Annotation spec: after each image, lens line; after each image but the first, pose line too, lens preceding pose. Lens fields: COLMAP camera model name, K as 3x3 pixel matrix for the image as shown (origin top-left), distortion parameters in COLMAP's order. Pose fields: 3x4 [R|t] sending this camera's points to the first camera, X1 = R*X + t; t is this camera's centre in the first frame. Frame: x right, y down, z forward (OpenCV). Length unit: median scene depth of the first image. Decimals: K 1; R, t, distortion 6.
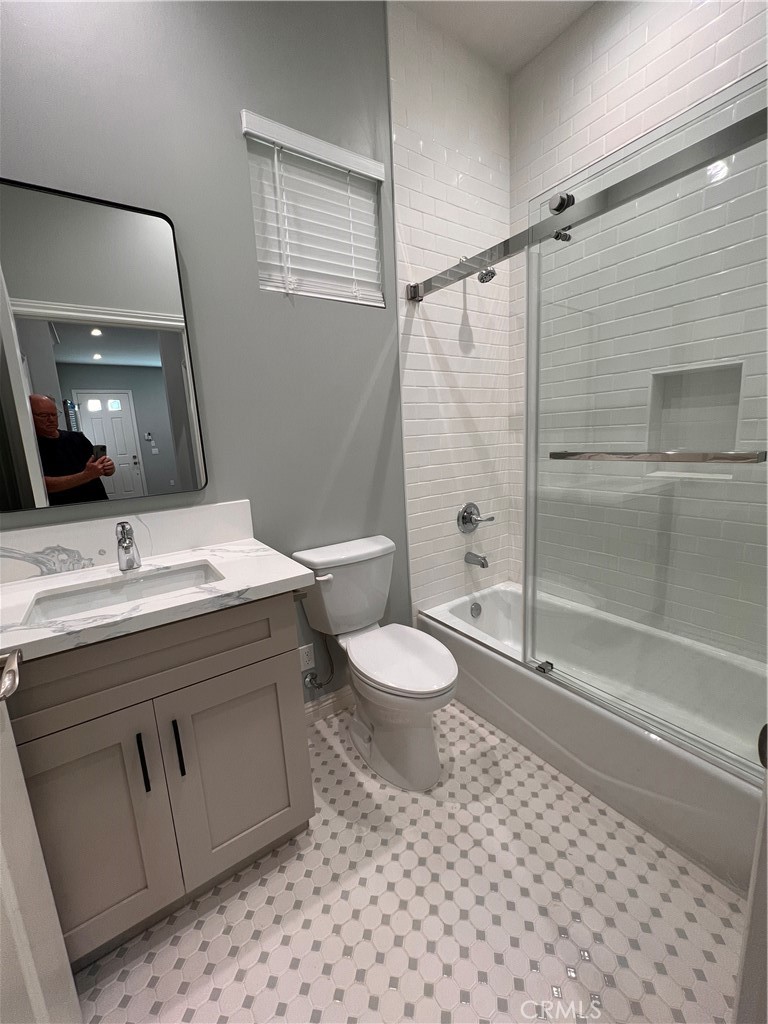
lens RADIAL K [[413.1, 0, 384.0], [0, 413.1, 512.0], [0, 0, 1]] dist [0.001011, 0.000010]
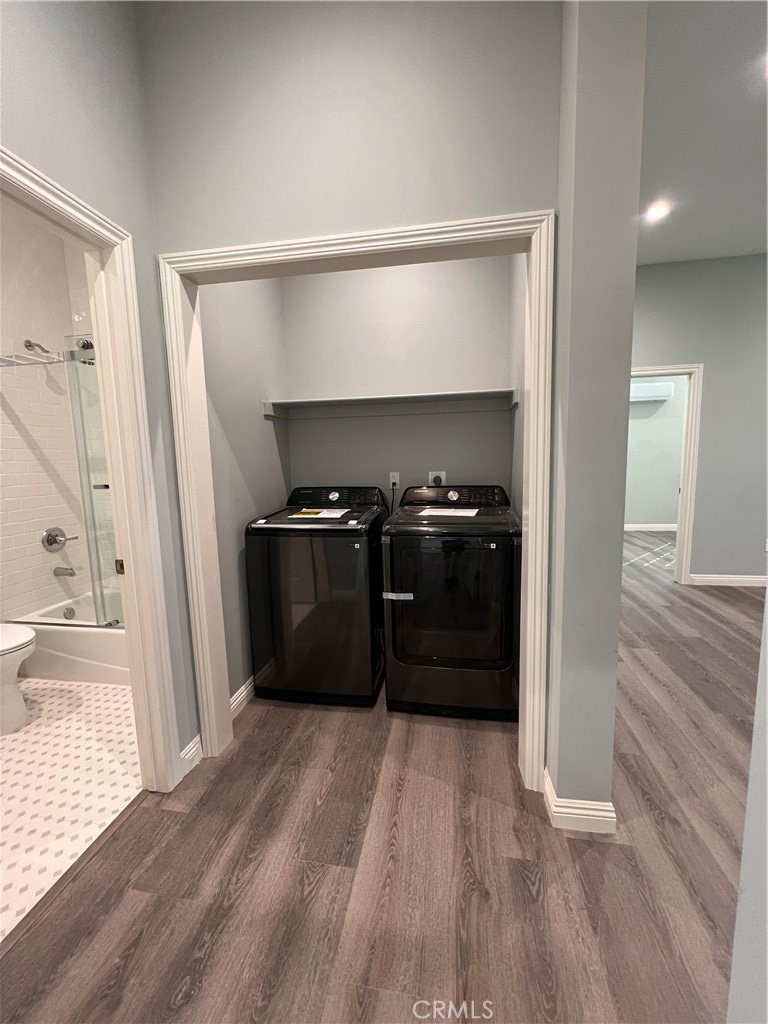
lens RADIAL K [[413.1, 0, 384.0], [0, 413.1, 512.0], [0, 0, 1]] dist [0.001011, 0.000010]
pose [[0.698139, -0.056475, 0.713732, 0.018774], [0.122836, 0.991551, -0.041694, 0.153905], [-0.705346, 0.116780, 0.699177, -0.859866]]
